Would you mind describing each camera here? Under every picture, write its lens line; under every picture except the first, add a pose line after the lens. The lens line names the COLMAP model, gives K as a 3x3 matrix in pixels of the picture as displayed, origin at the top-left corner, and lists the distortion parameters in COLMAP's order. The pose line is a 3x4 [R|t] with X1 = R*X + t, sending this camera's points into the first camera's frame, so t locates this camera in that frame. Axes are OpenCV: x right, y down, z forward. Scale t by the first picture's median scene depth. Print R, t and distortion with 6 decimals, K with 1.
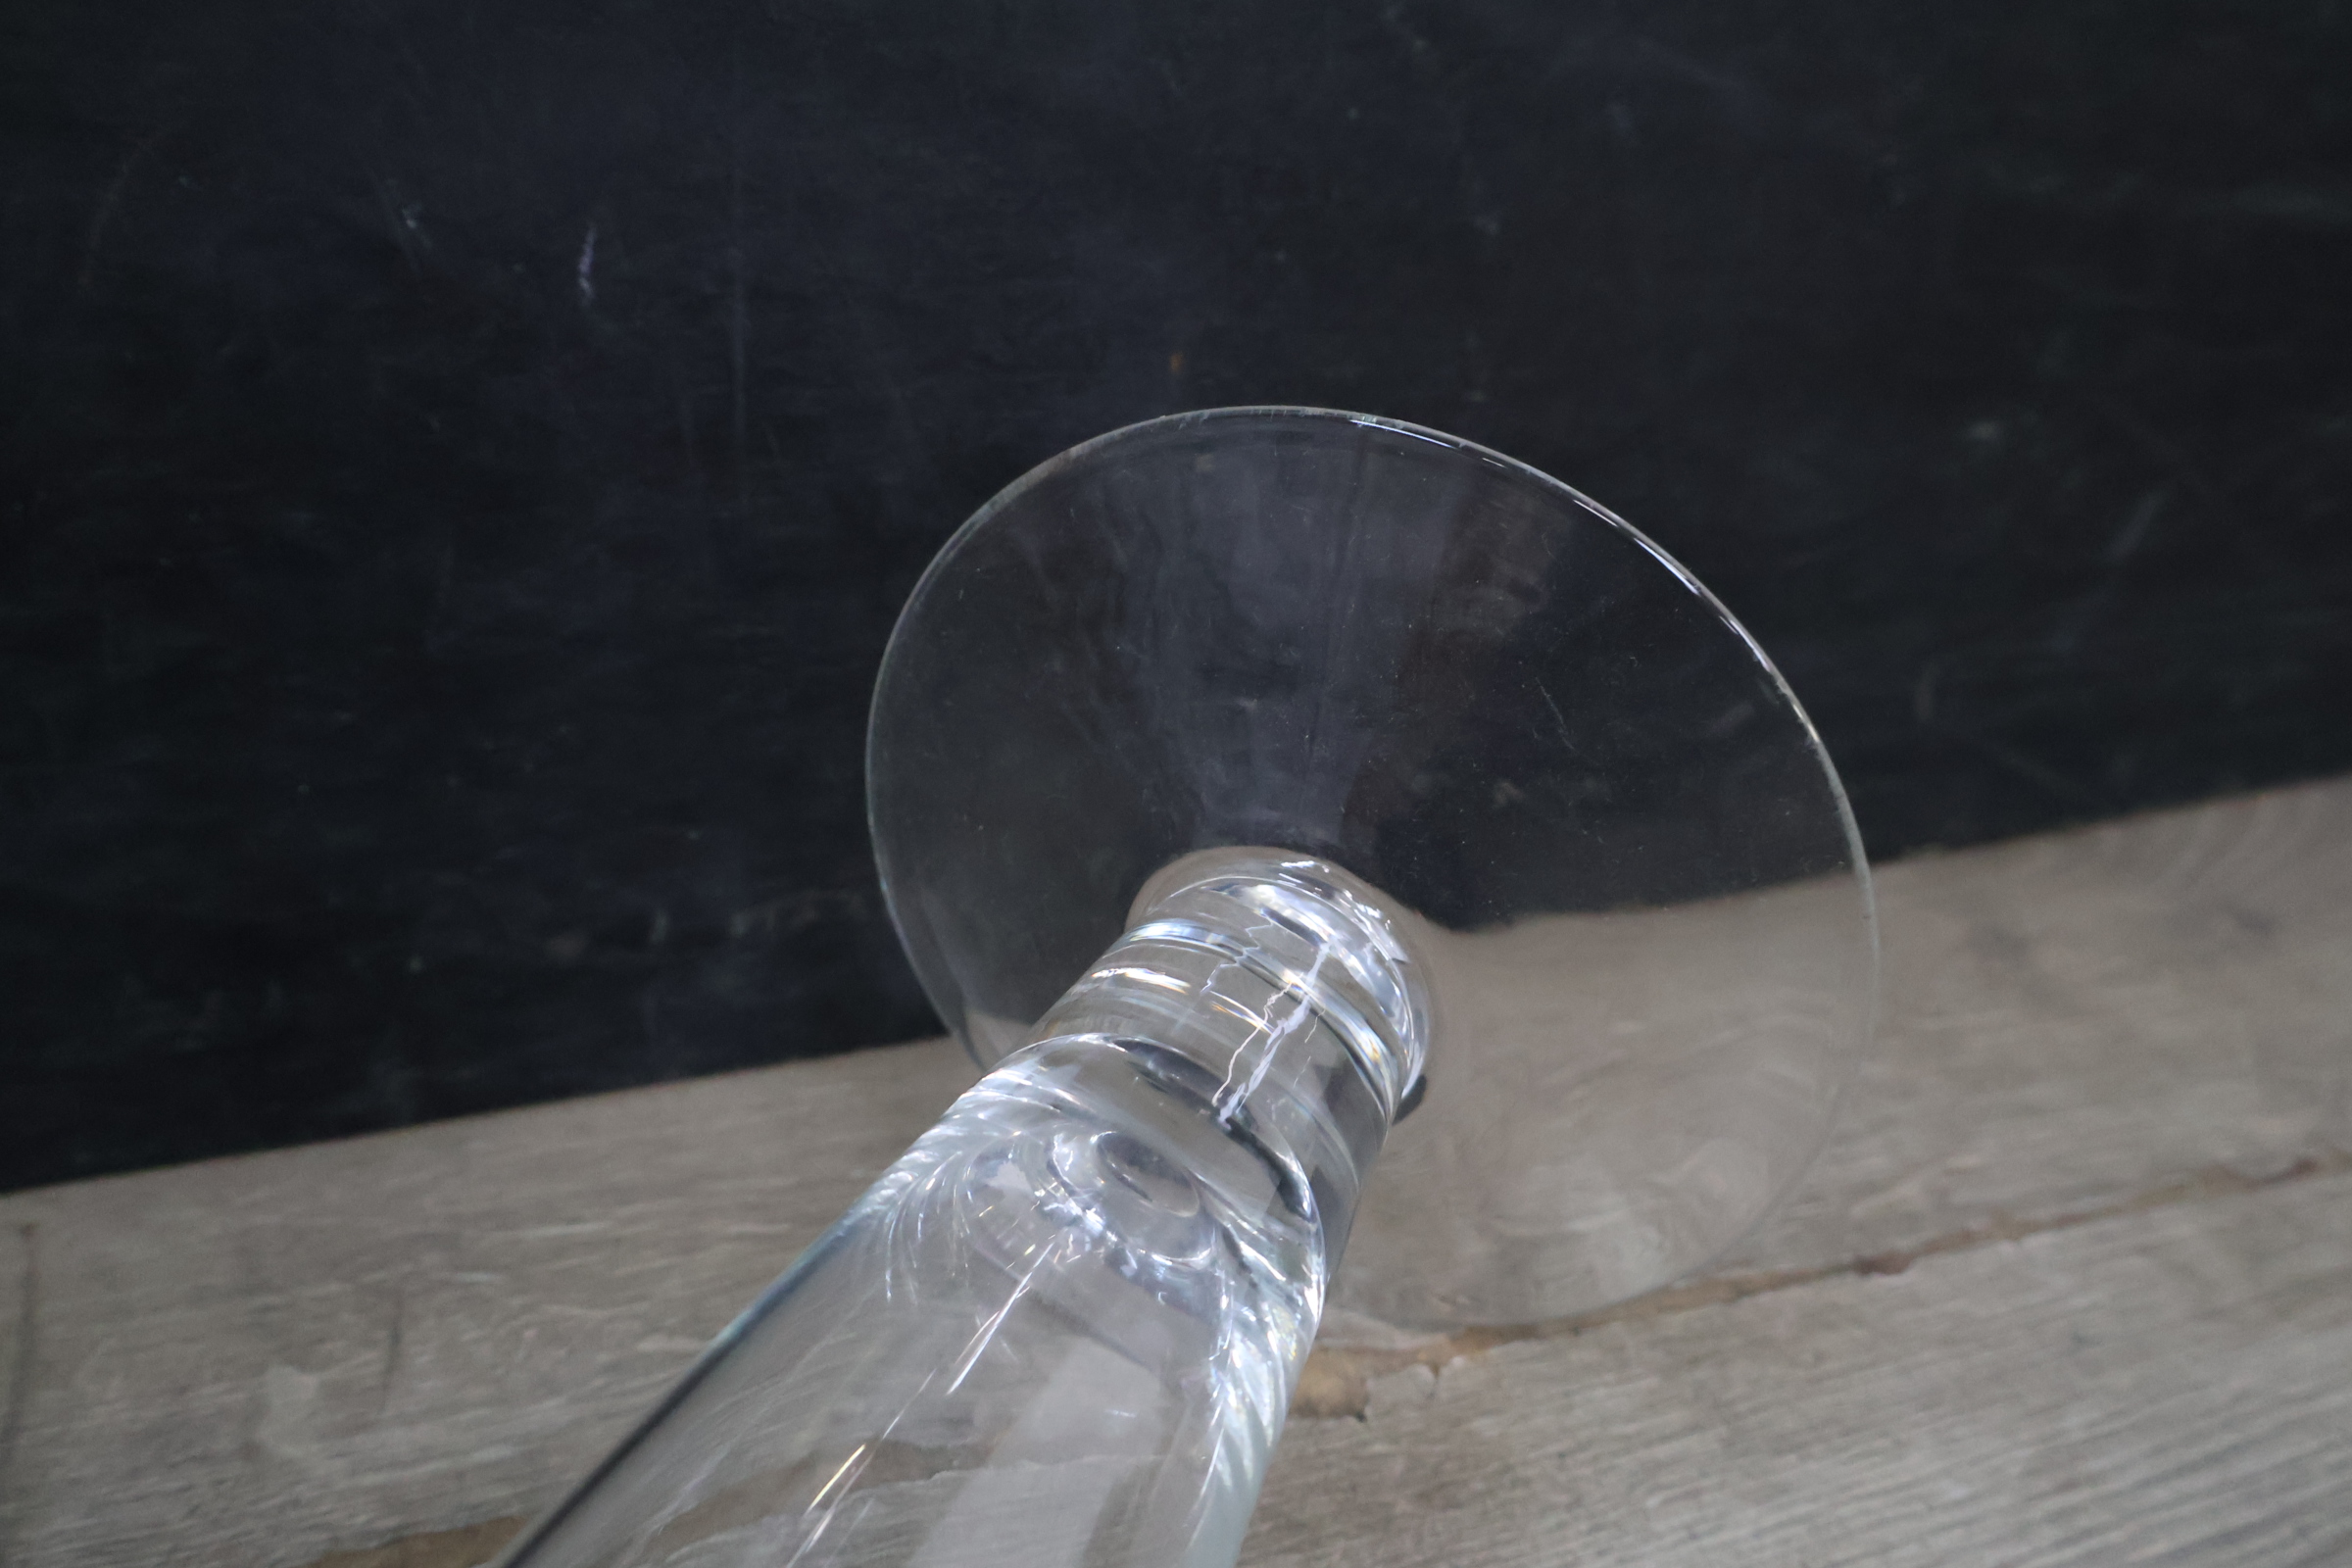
lens RADIAL K [[2064.2, 0, 1181.7], [0, 2064.2, 781.2], [0, 0, 1]] dist [0.012900, -0.021541]
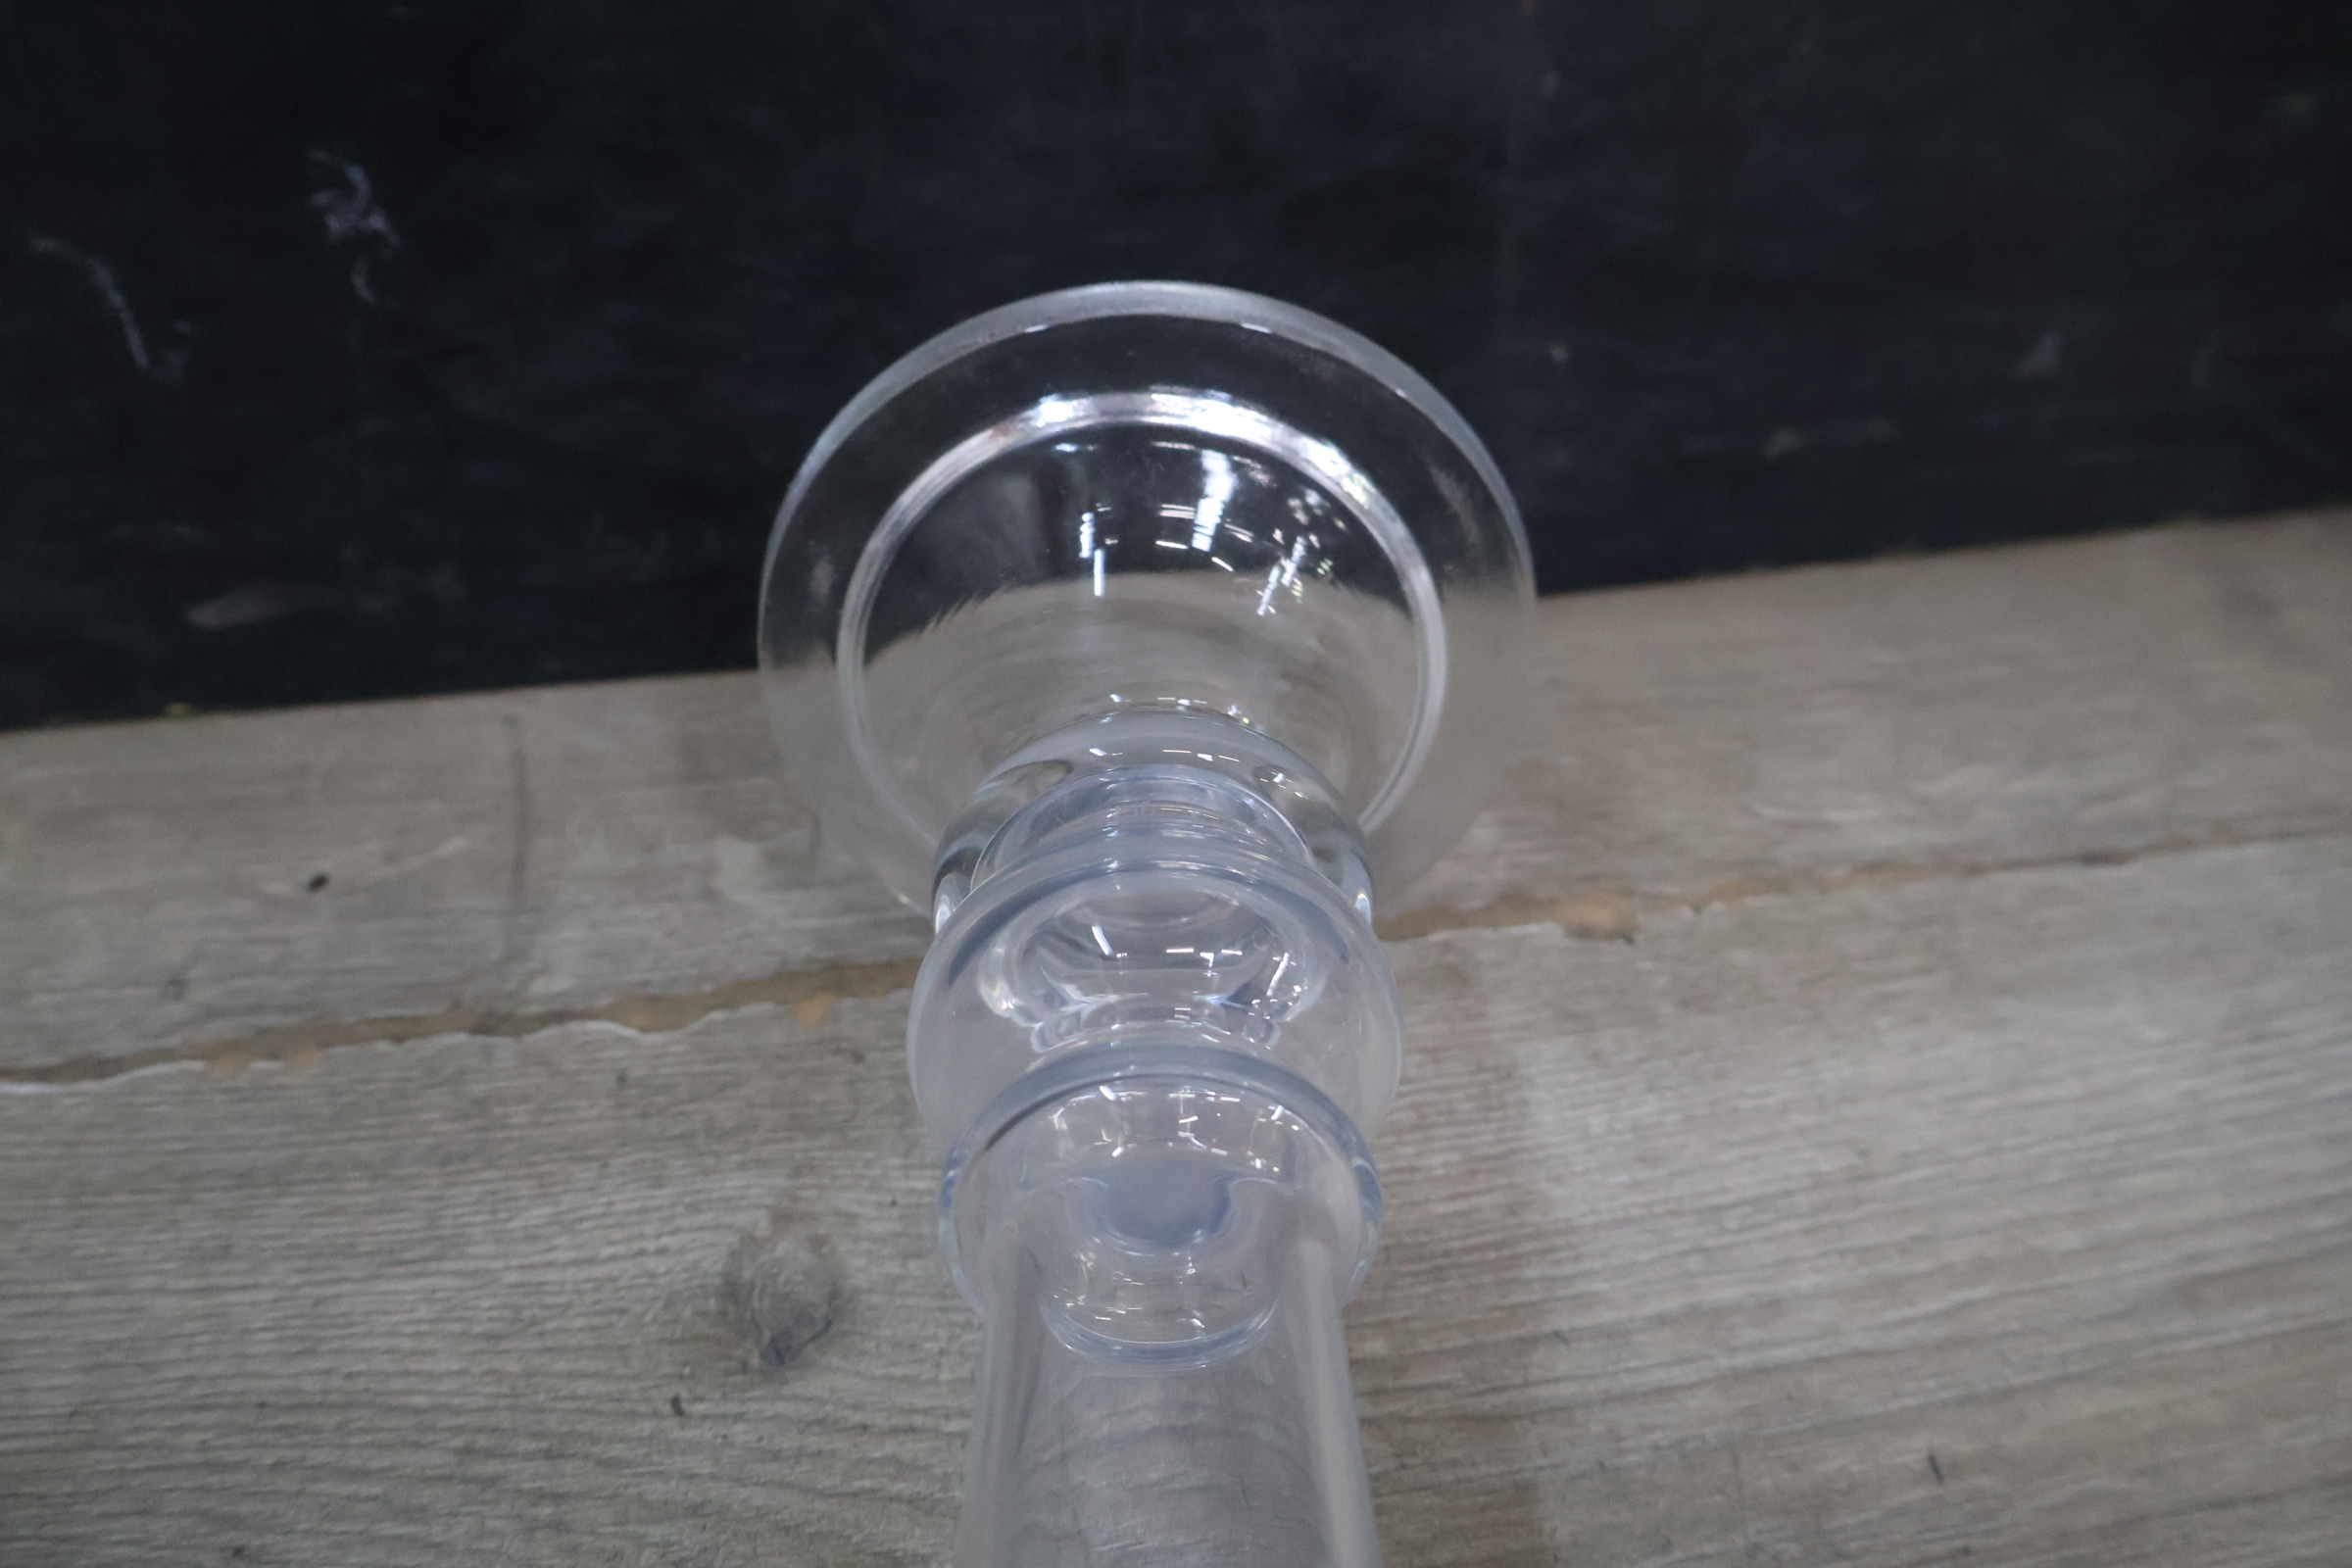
lens RADIAL K [[2064.2, 0, 1155.9], [0, 2064.2, 794.6], [0, 0, 1]] dist [0.012900, -0.021541]
pose [[0.993038, 0.067805, -0.096319, -0.072003], [-0.054164, 0.988981, 0.137781, 0.079619], [0.104600, -0.131605, 0.985768, -0.164781]]
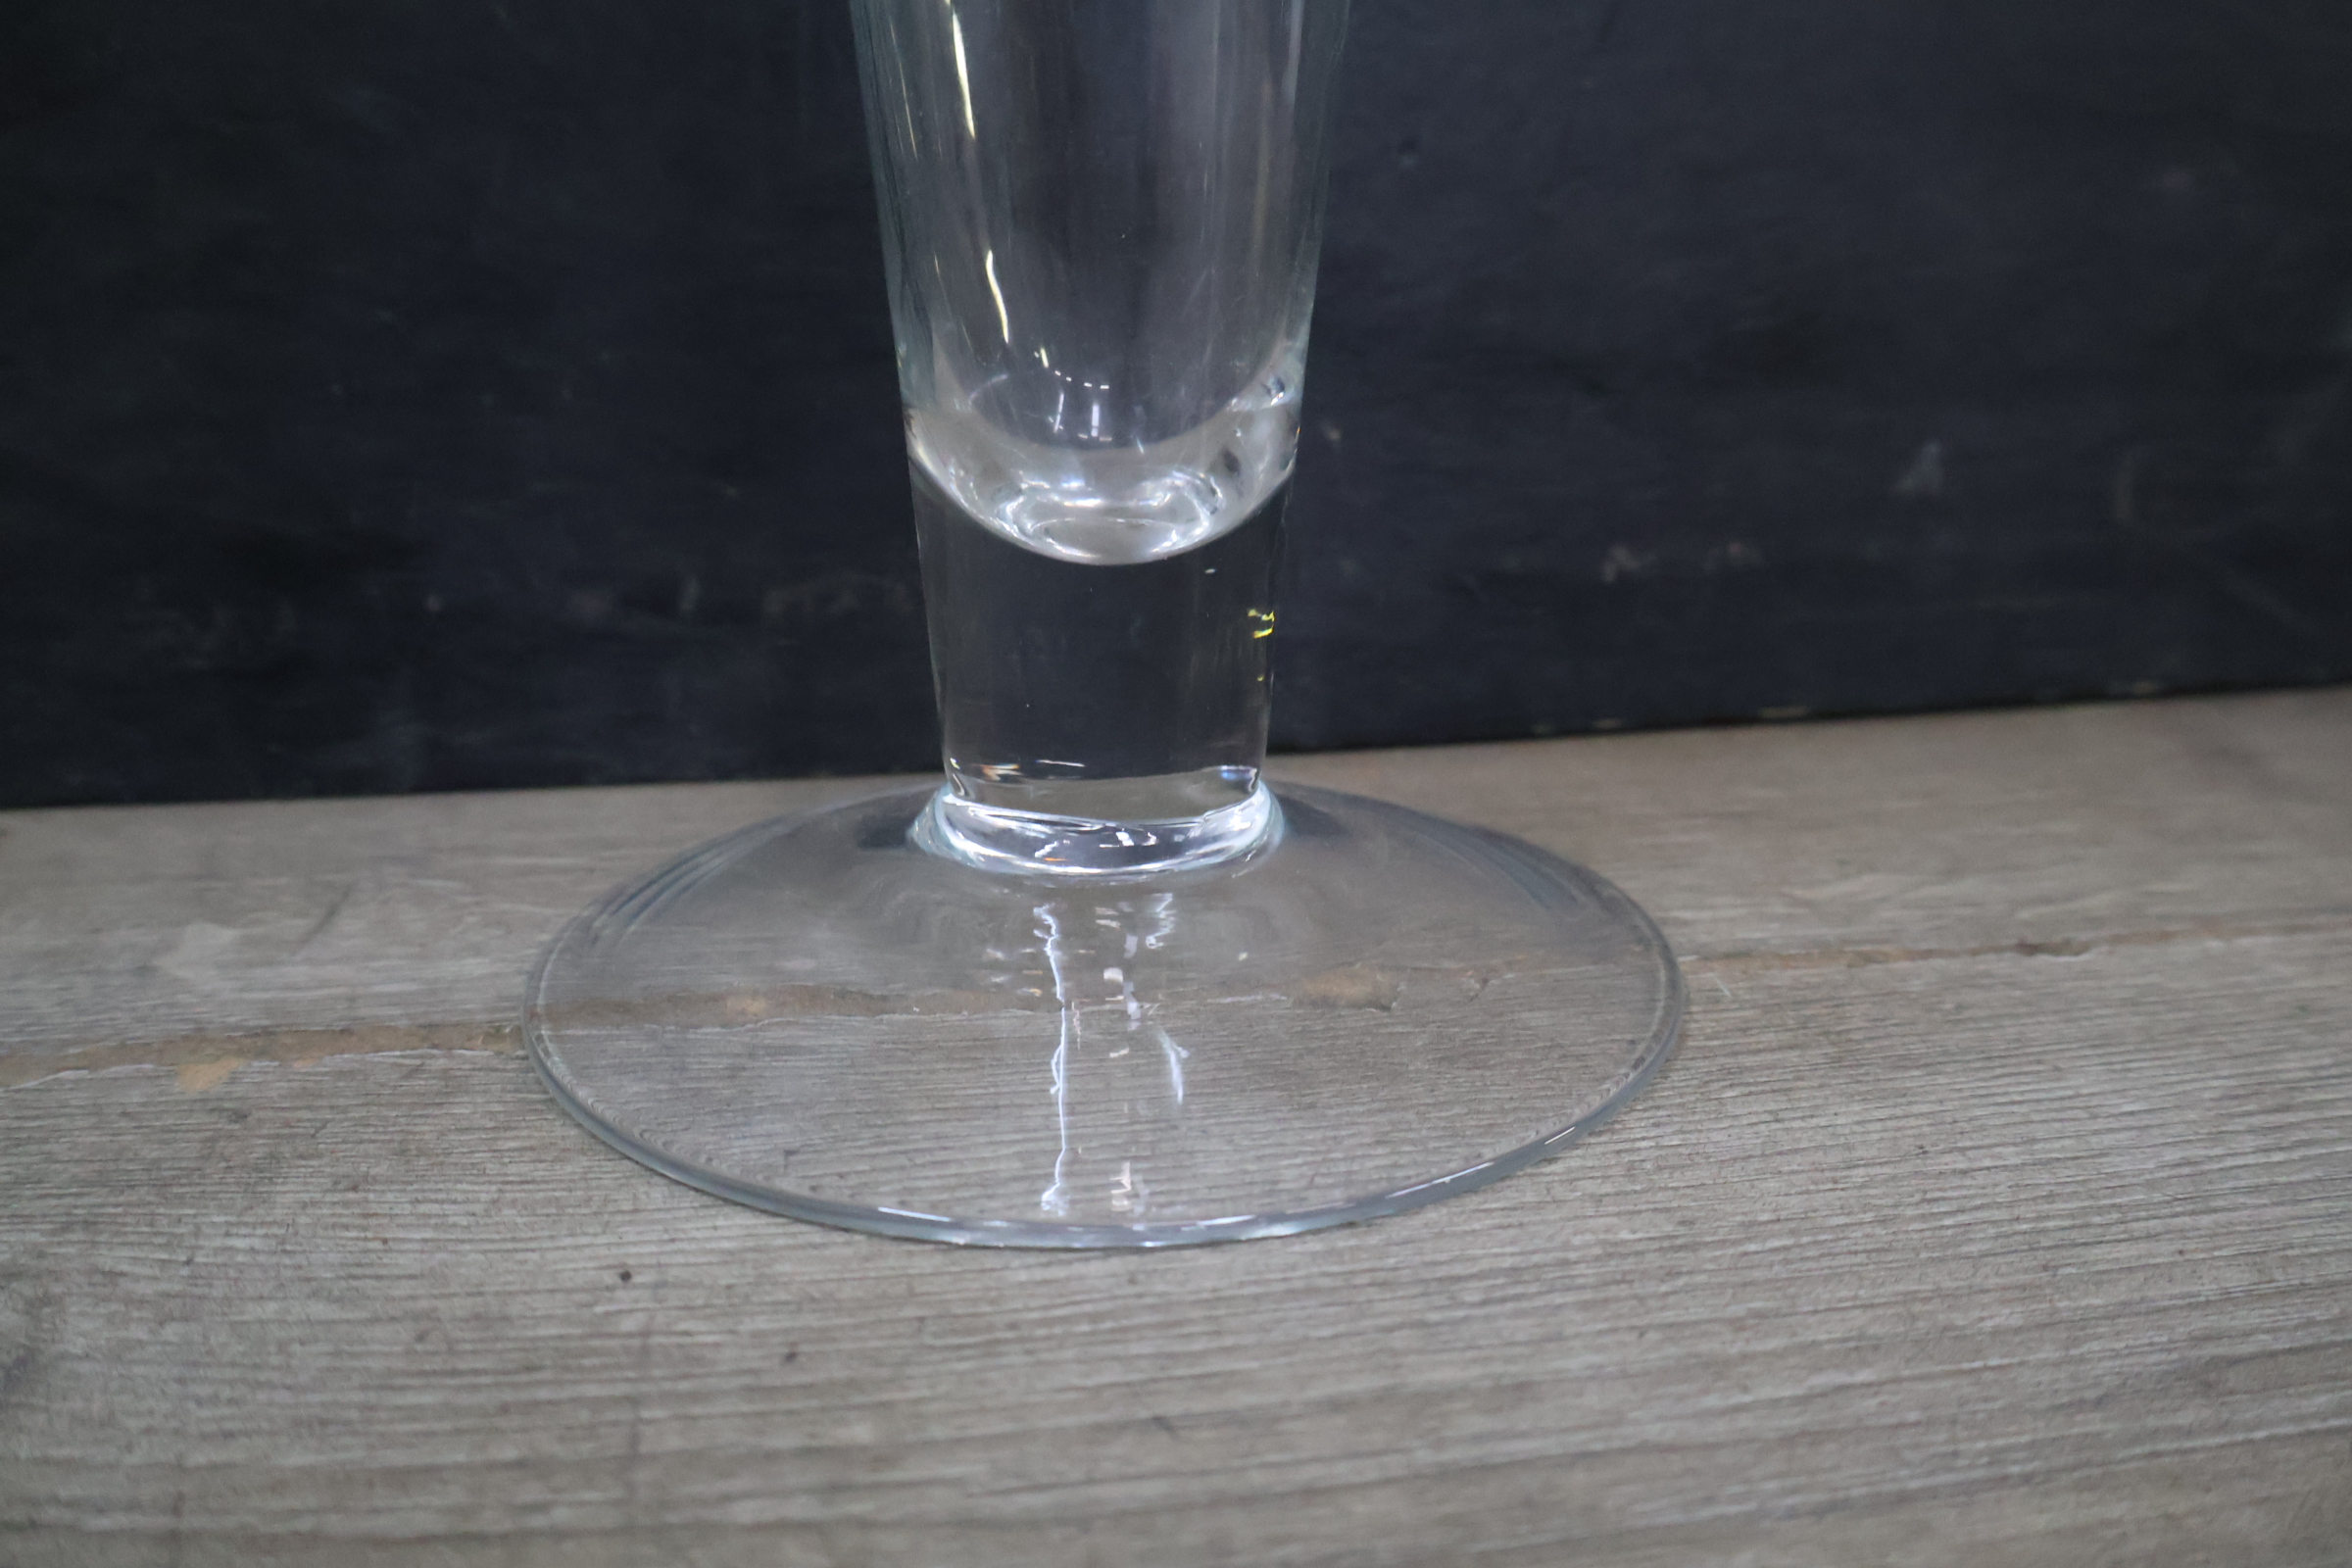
lens RADIAL K [[2064.2, 0, 1177.4], [0, 2064.2, 787.3], [0, 0, 1]] dist [0.012900, -0.021541]
pose [[0.989492, 0.030768, -0.141276, 0.118966], [-0.060554, 0.975463, -0.211673, 0.396352], [0.131297, 0.218004, 0.967076, 0.160527]]
